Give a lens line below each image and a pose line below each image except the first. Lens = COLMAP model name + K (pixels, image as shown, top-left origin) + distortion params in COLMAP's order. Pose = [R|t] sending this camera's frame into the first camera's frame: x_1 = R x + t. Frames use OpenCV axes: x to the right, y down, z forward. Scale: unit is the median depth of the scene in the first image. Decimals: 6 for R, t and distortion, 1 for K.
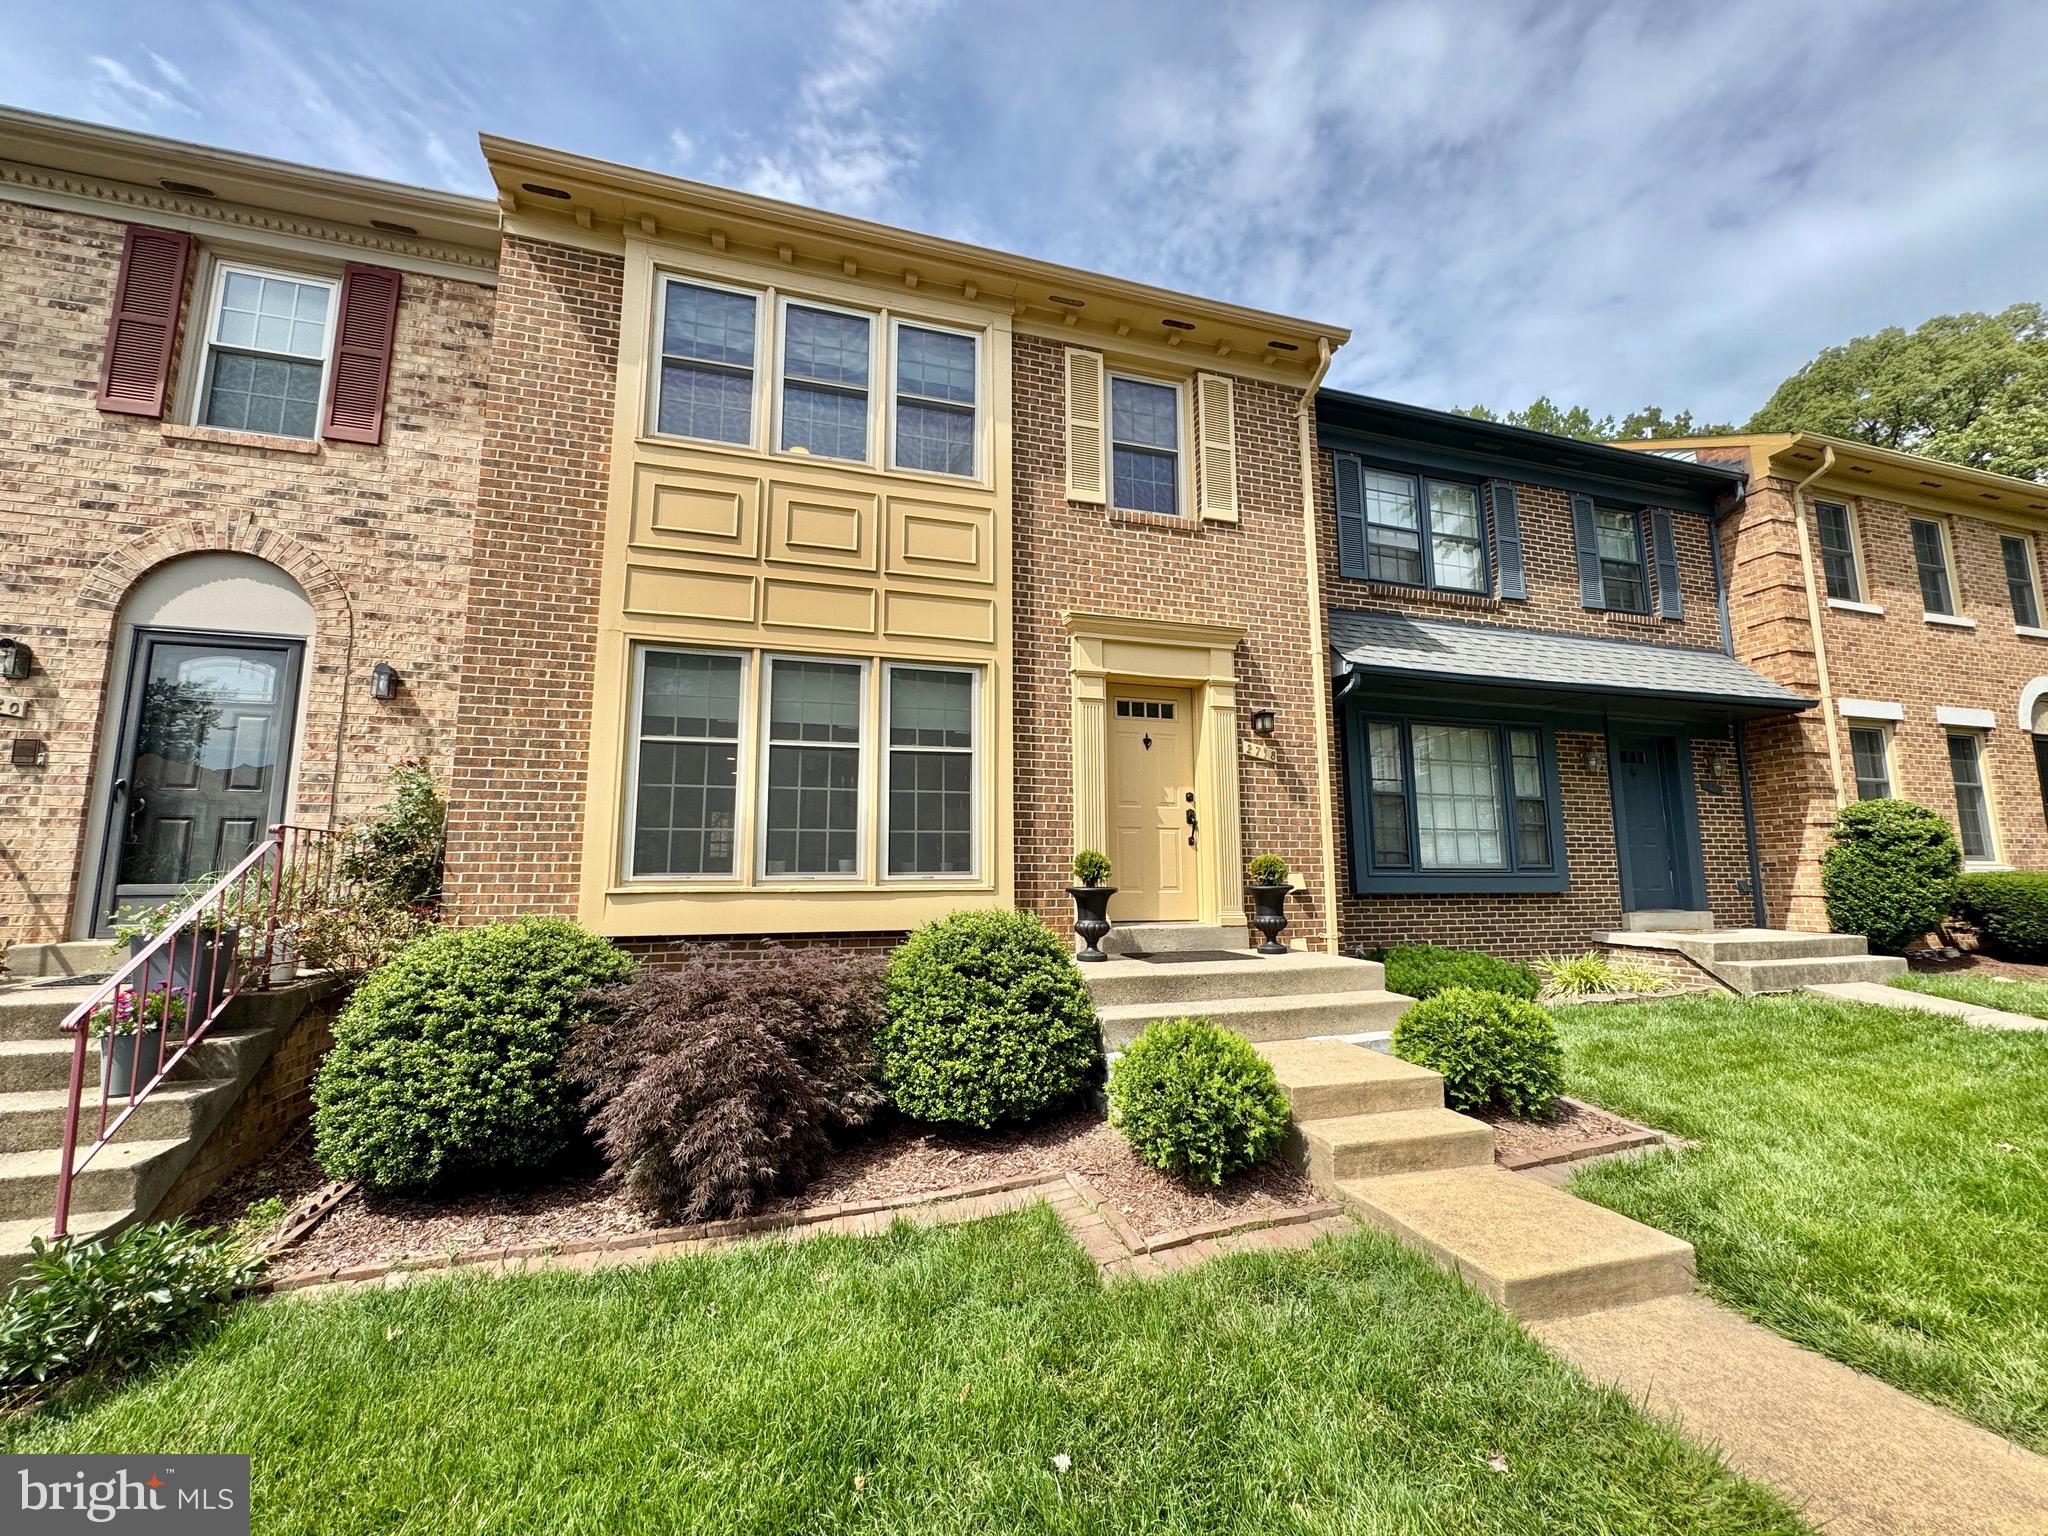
lens RADIAL K [[820.4, 0, 1028.2], [0, 820.4, 764.2], [0, 0, 1]] dist [0.000128, -0.000105]
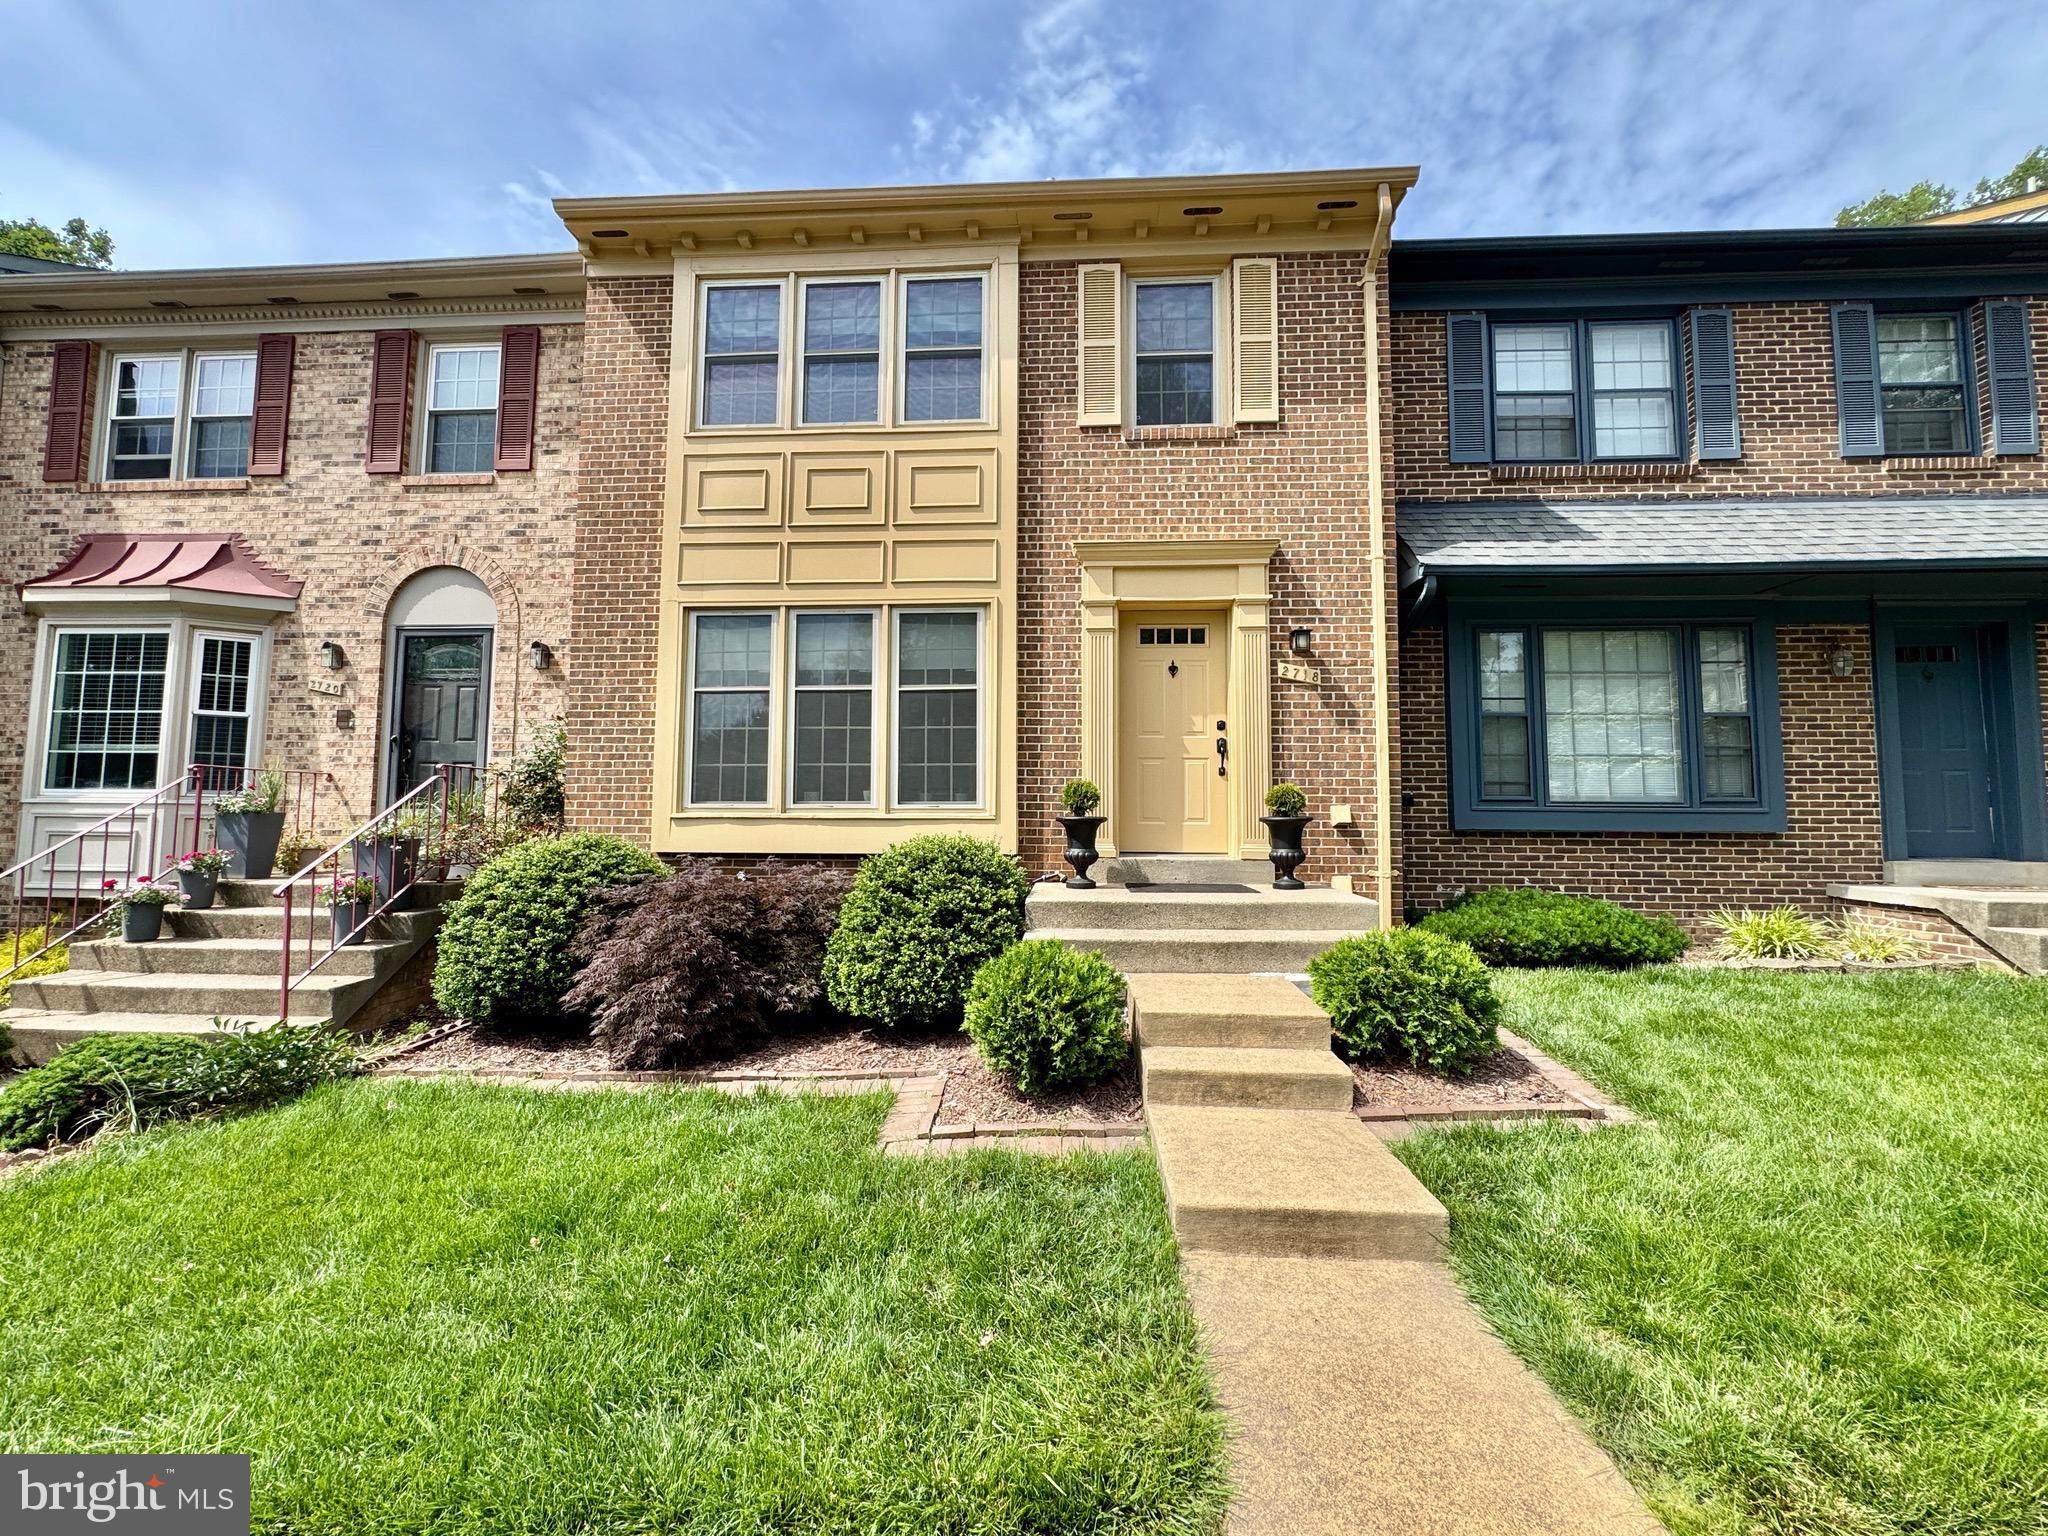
lens RADIAL K [[820.4, 0, 1033.1], [0, 820.4, 766.3], [0, 0, 1]] dist [0.000128, -0.000105]
pose [[0.938652, -0.015779, -0.344504, 0.367678], [0.039202, 0.997360, 0.061131, 0.023849], [0.342629, -0.070886, 0.936793, 0.036203]]
